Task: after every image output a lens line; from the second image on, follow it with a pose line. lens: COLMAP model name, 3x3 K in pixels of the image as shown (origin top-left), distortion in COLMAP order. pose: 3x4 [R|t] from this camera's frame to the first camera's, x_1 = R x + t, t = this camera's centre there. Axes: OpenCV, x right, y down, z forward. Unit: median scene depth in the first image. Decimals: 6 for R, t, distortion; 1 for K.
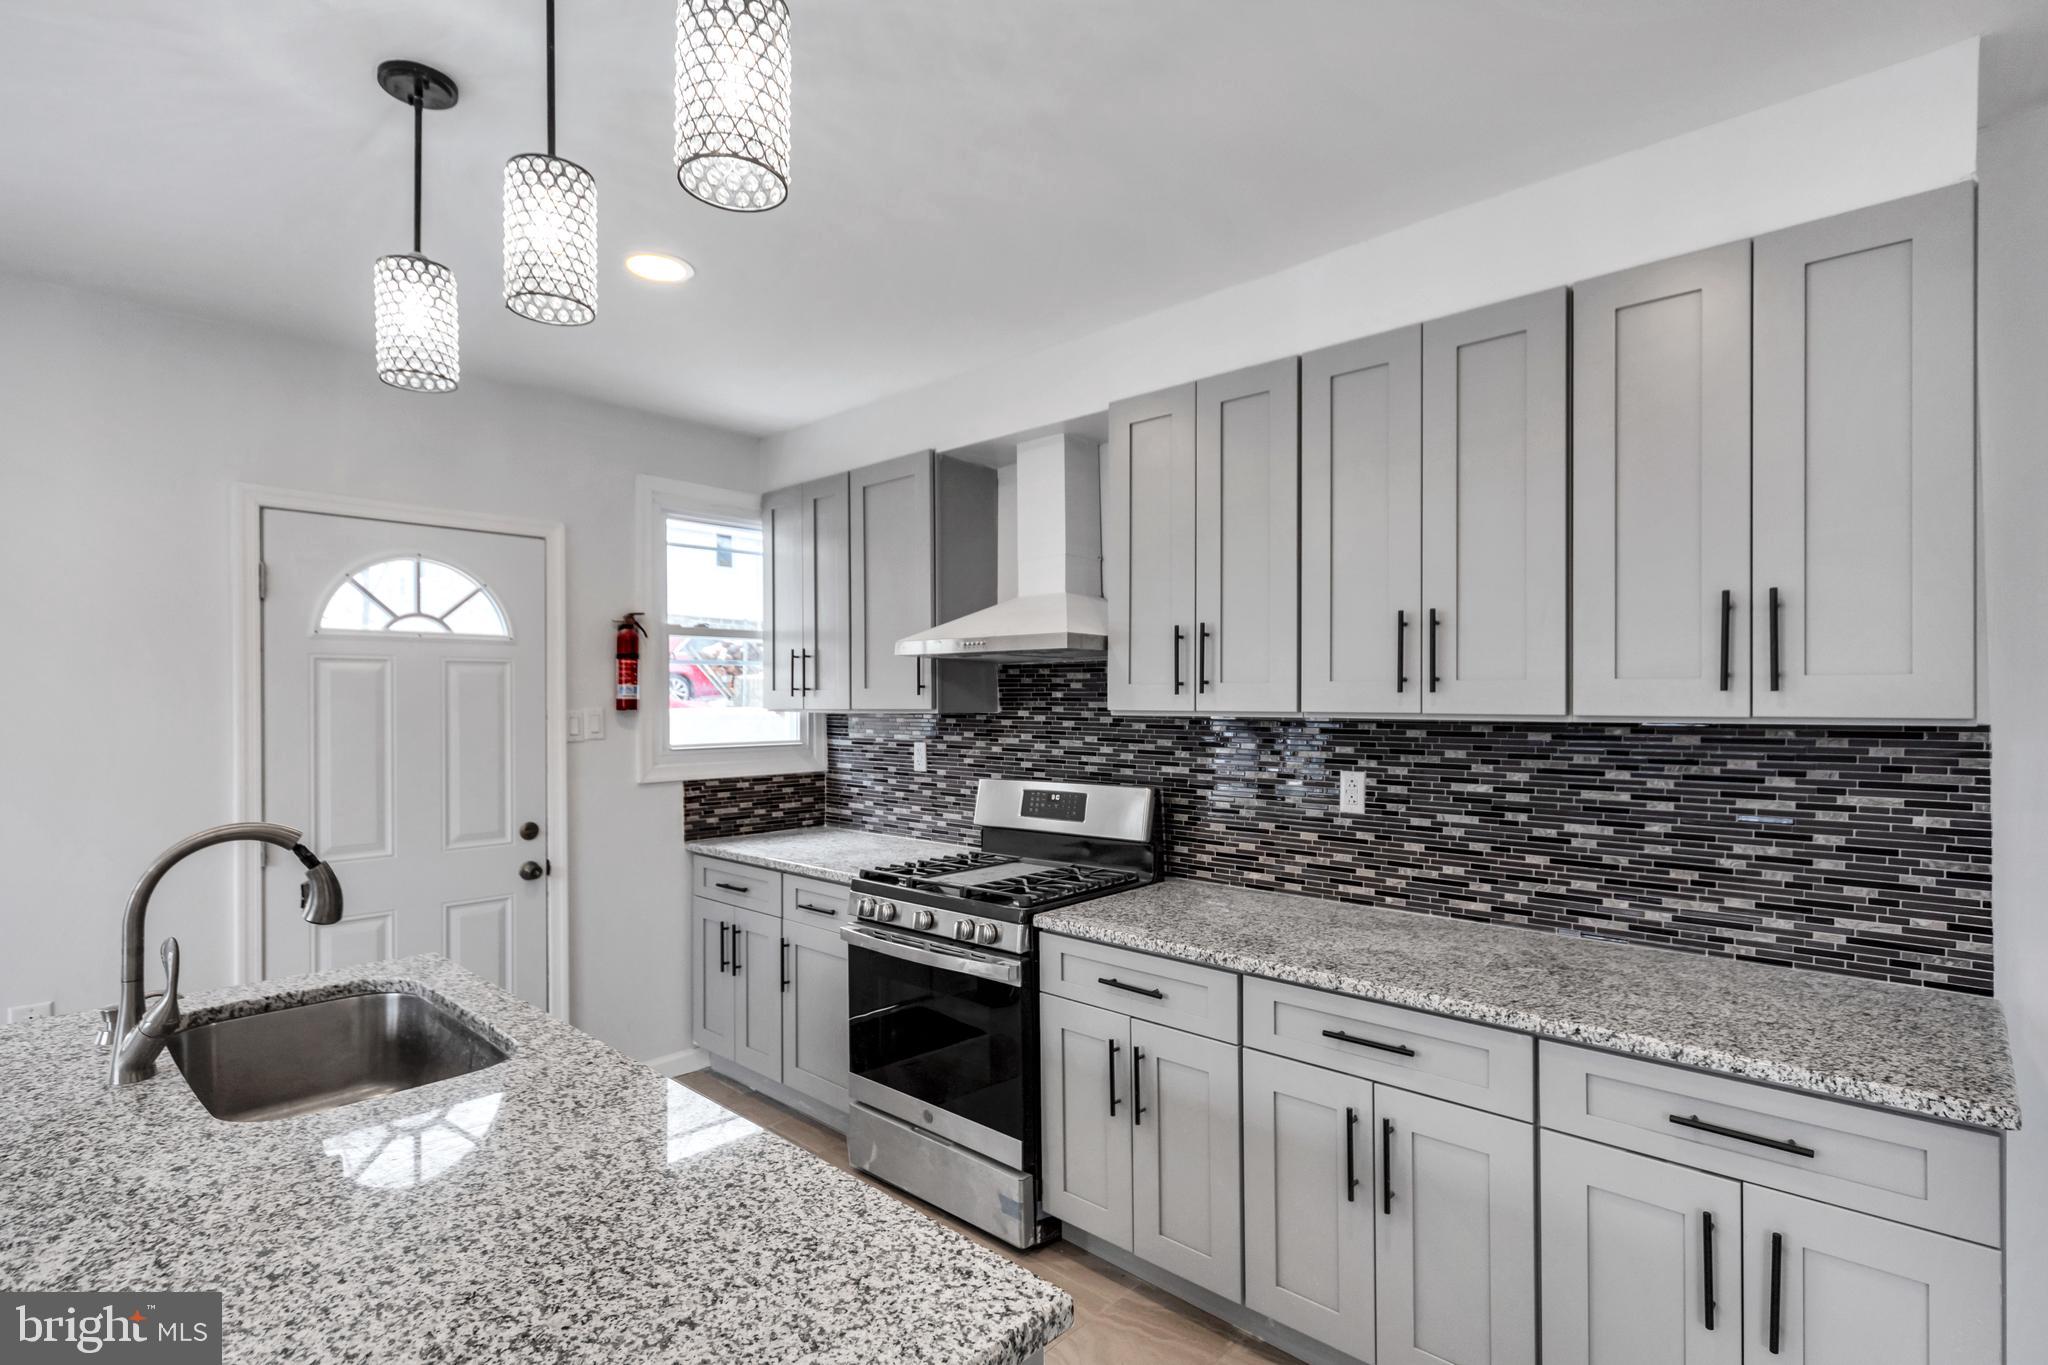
lens RADIAL K [[996.1, 0, 1025.6], [0, 996.1, 698.3], [0, 0, 1]] dist [0.002124, -0.000731]
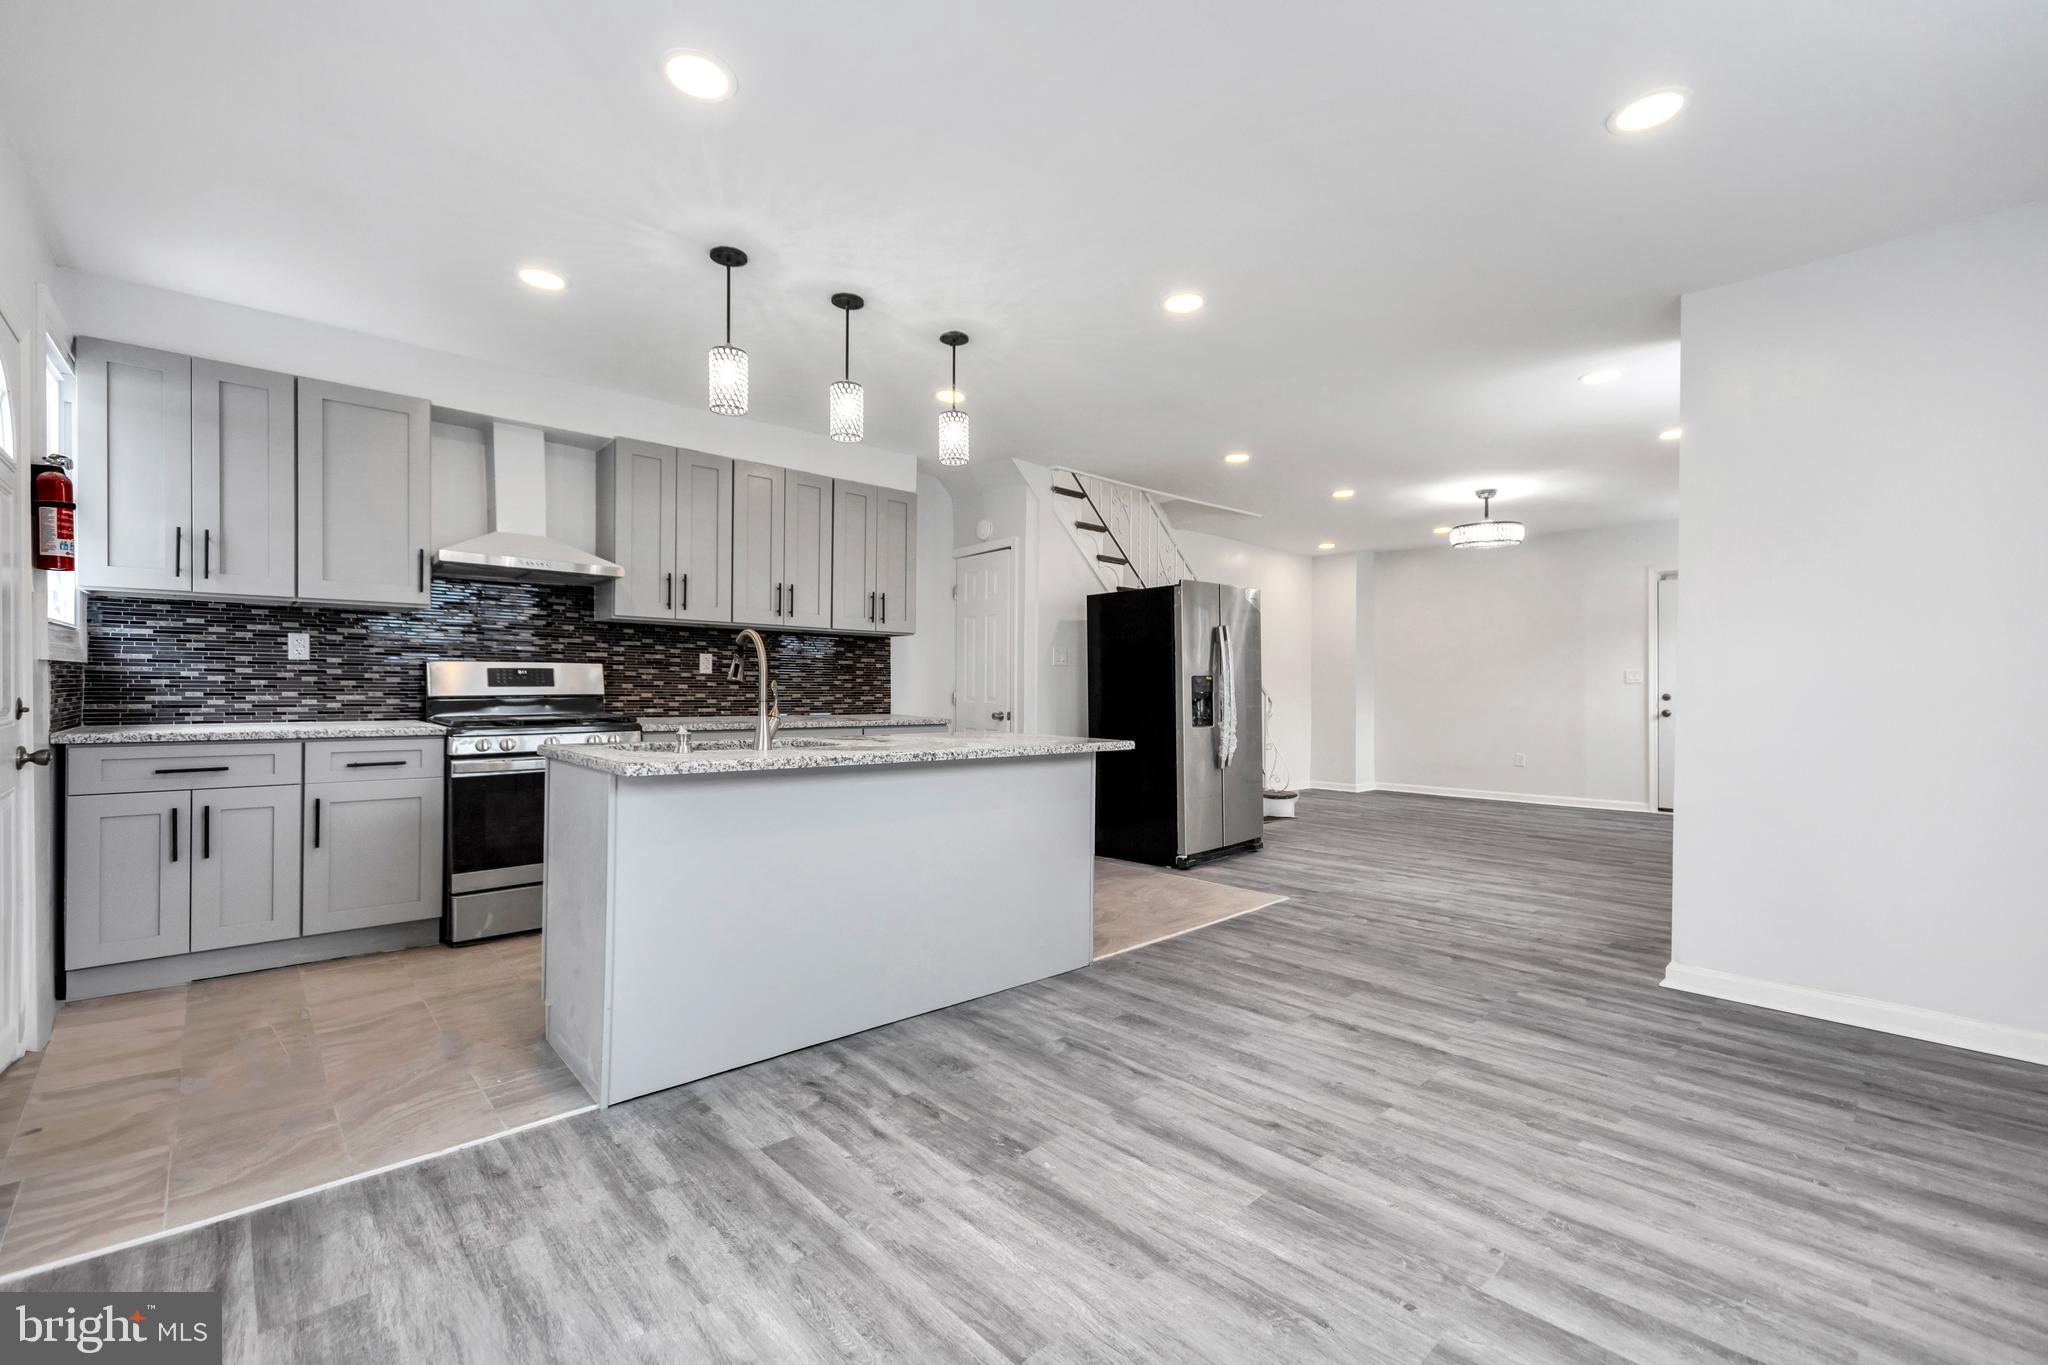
lens RADIAL K [[868.5, 0, 1023.0], [0, 868.5, 690.8], [0, 0, 1]] dist [0.006322, -0.002249]
pose [[0.086468, -0.003312, 0.996249, -1.333356], [-0.012053, 0.999918, 0.004370, 0.125659], [-0.996182, -0.012386, 0.086421, 0.163358]]
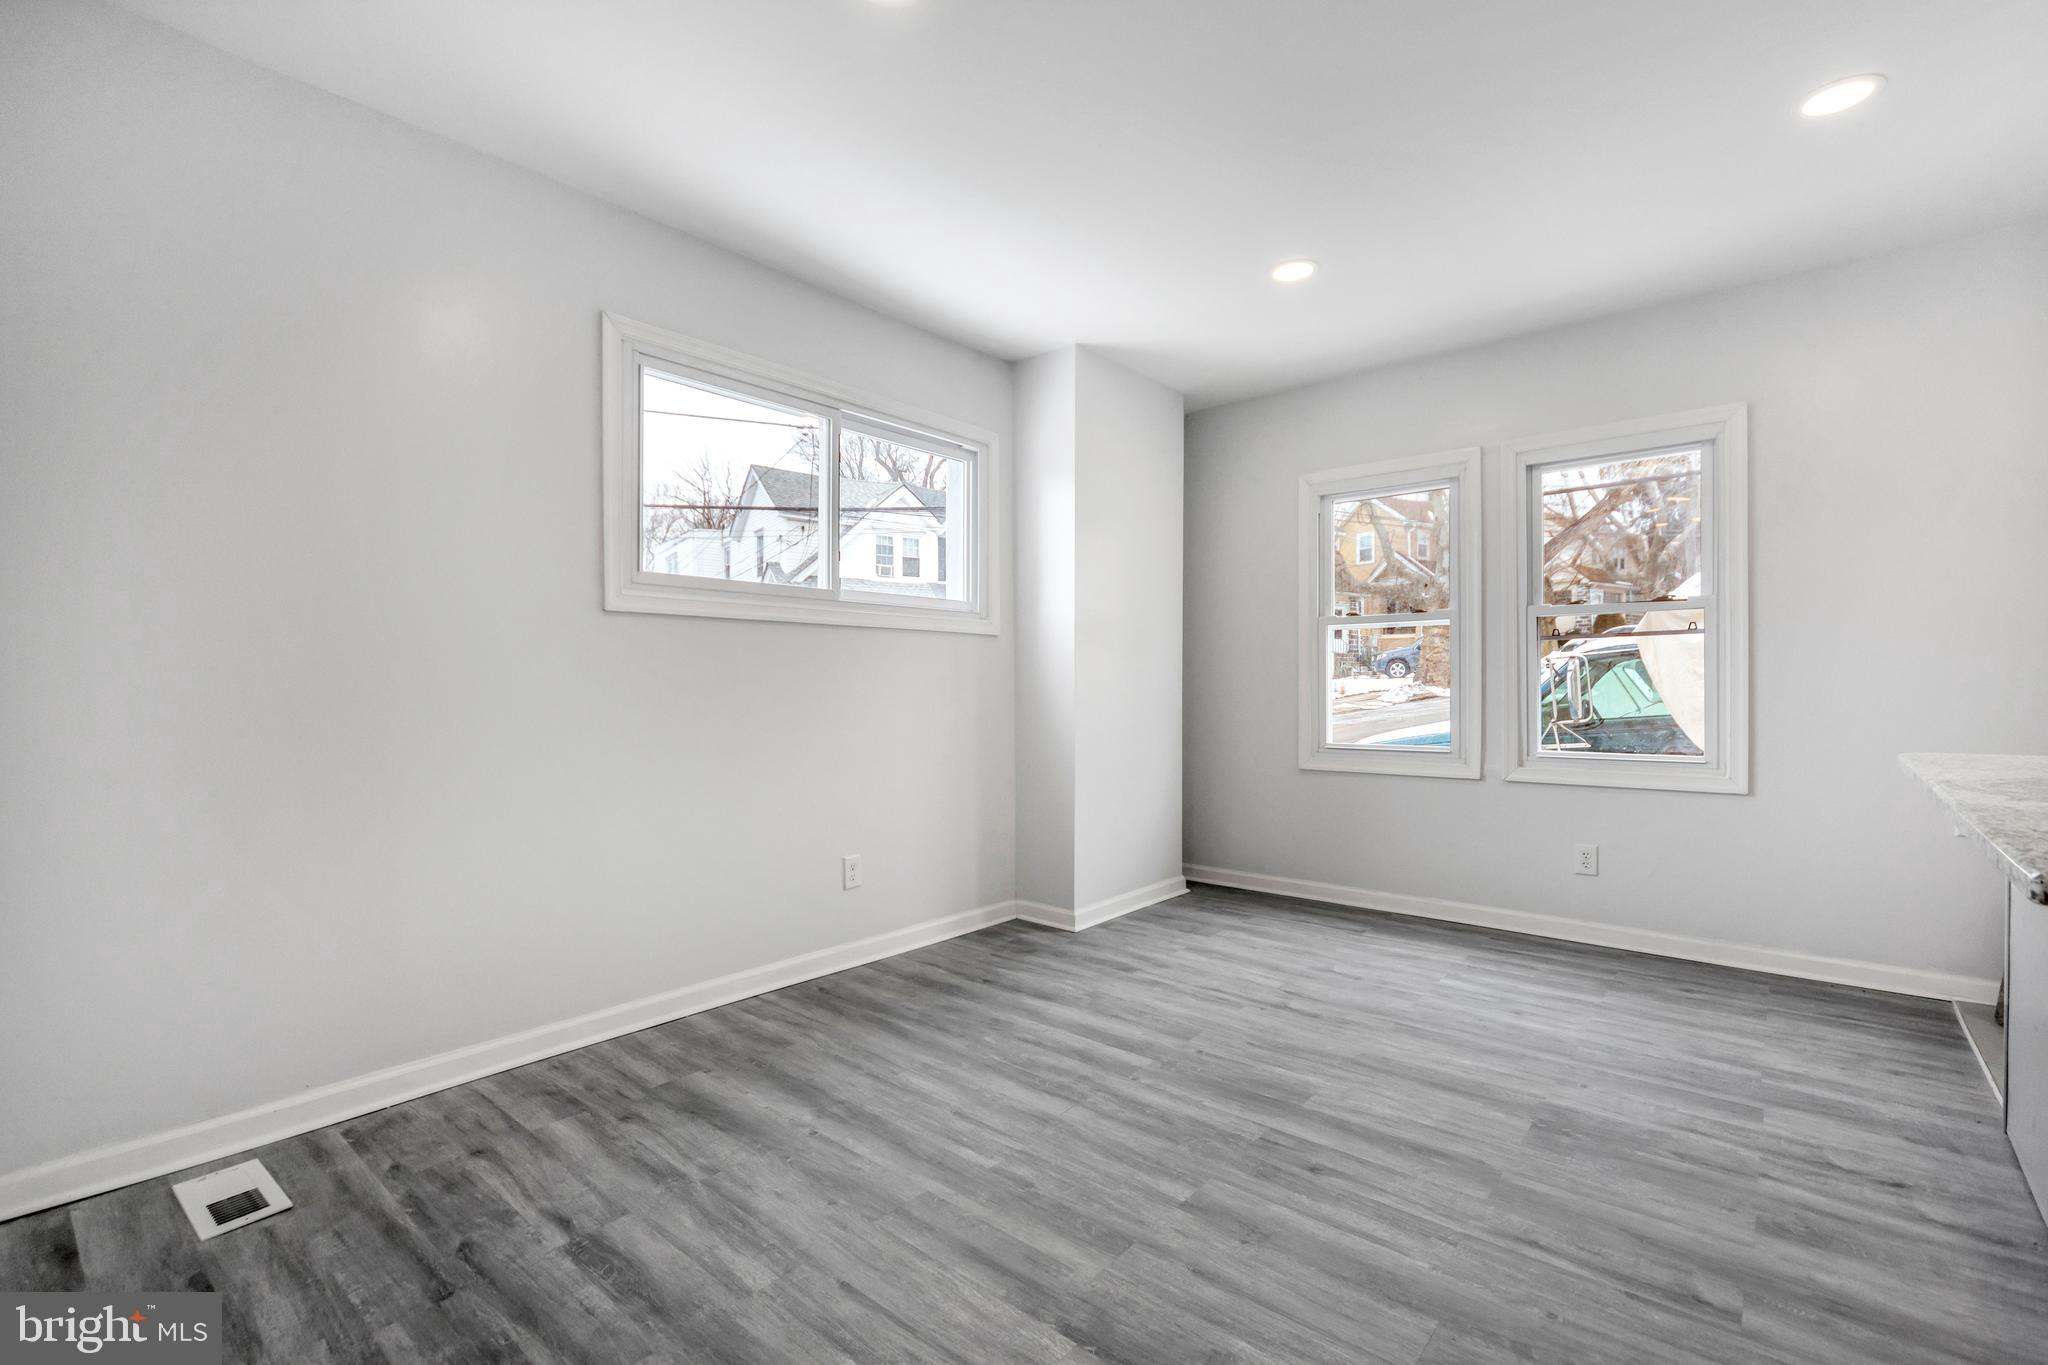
lens RADIAL K [[906.4, 0, 1031.3], [0, 906.4, 694.7], [0, 0, 1]] dist [0.003064, -0.000947]
pose [[0.044731, 0.011095, -0.998937, 0.107488], [0.010126, 0.999882, 0.011559, 0.127953], [0.998948, -0.010632, 0.044614, -0.234408]]
